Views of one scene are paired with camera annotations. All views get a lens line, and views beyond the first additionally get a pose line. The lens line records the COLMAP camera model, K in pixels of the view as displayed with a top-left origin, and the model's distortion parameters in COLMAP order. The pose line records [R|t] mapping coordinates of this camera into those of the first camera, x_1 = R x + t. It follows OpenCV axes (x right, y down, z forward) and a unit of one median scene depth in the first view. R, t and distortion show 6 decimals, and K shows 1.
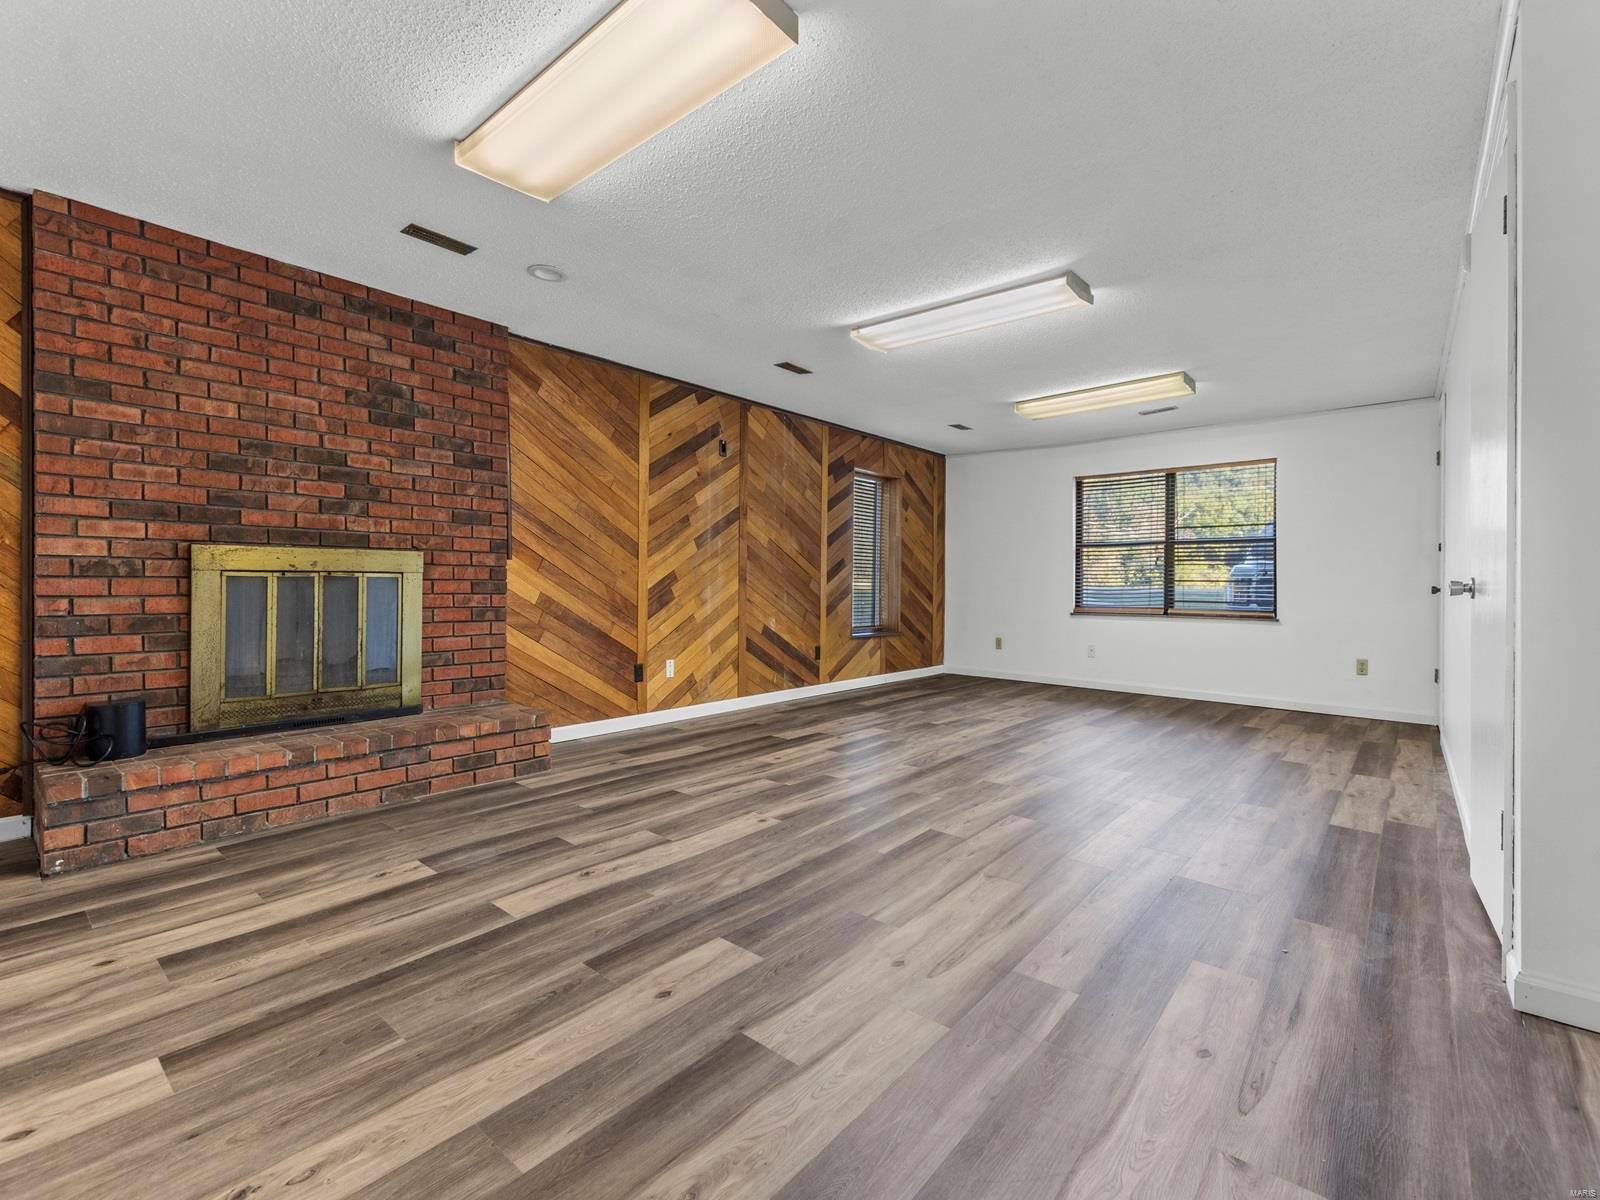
lens RADIAL K [[713.6, 0, 799.6], [0, 713.6, 585.3], [0, 0, 1]] dist [-0.000131, 0.000067]
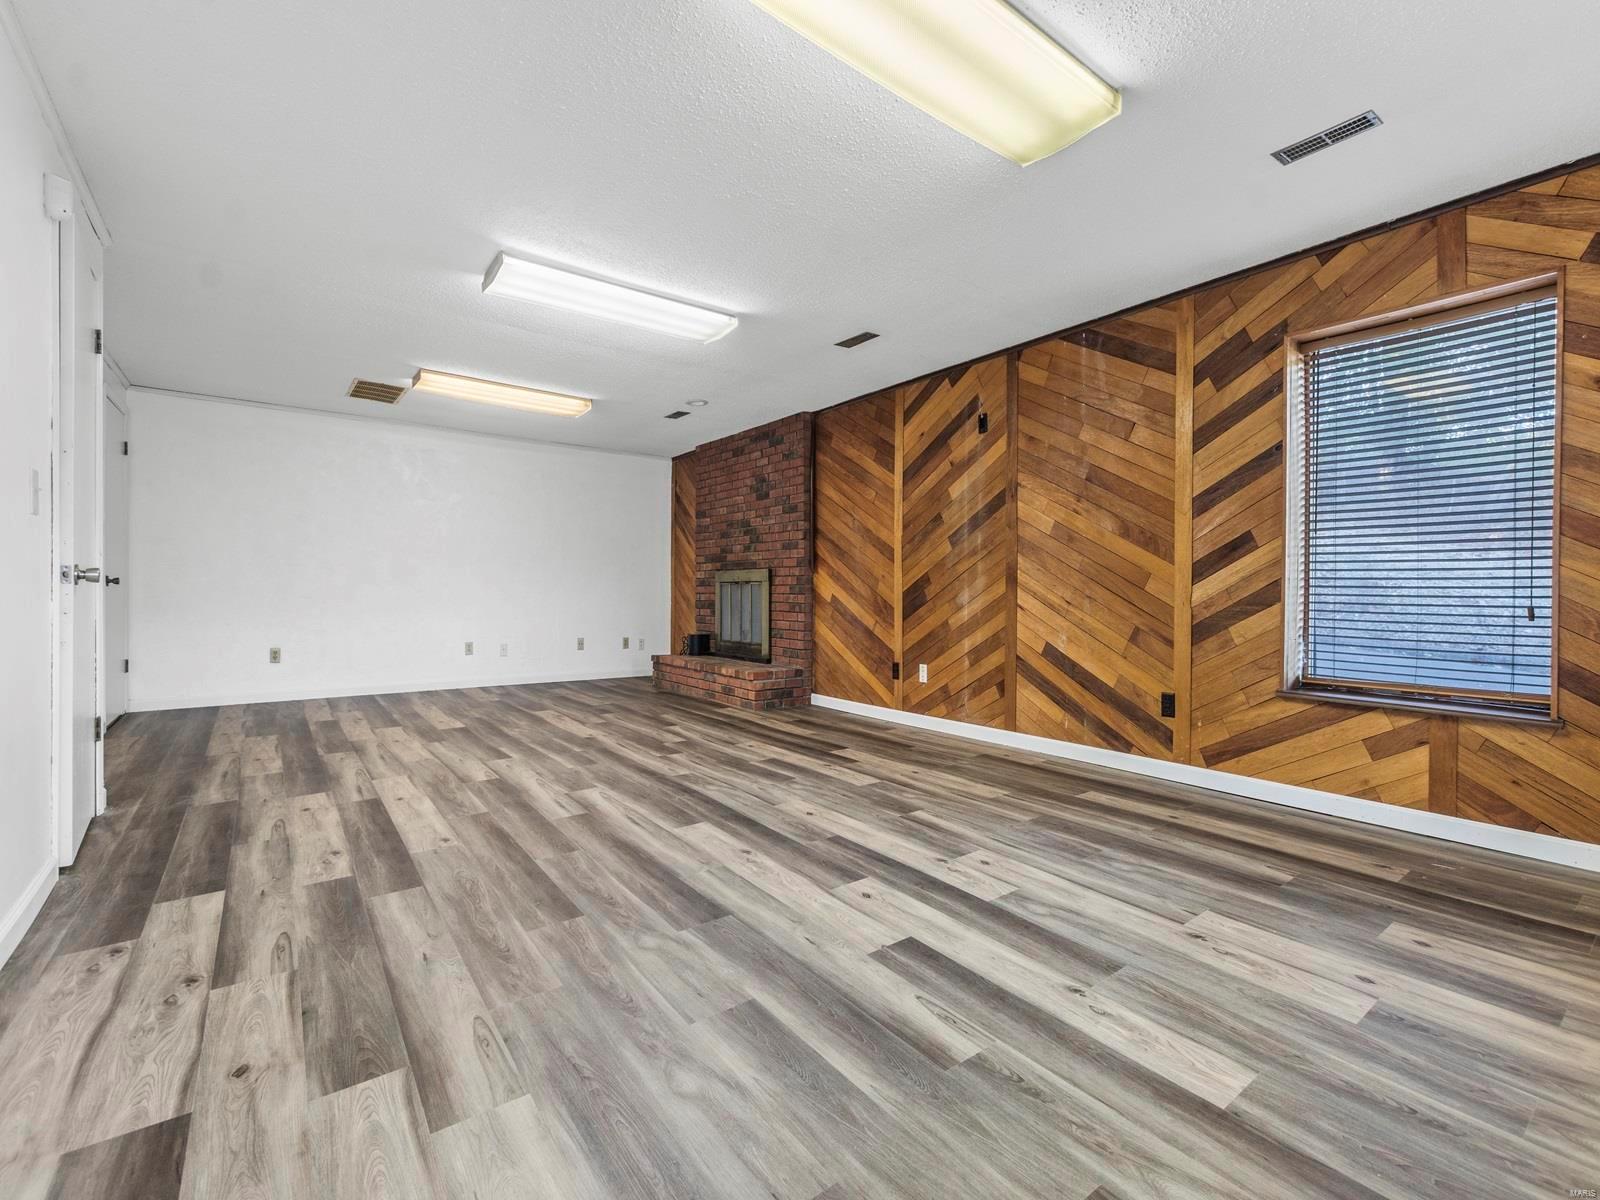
lens RADIAL K [[700.8, 0, 800.0], [0, 700.8, 600.0], [0, 0, 1]] dist [0.000218, 0.000182]
pose [[-0.208948, 0.005482, -0.977911, 0.772918], [-0.006793, 0.999952, 0.007057, 0.010252], [0.977903, 0.008117, -0.208900, 1.008640]]
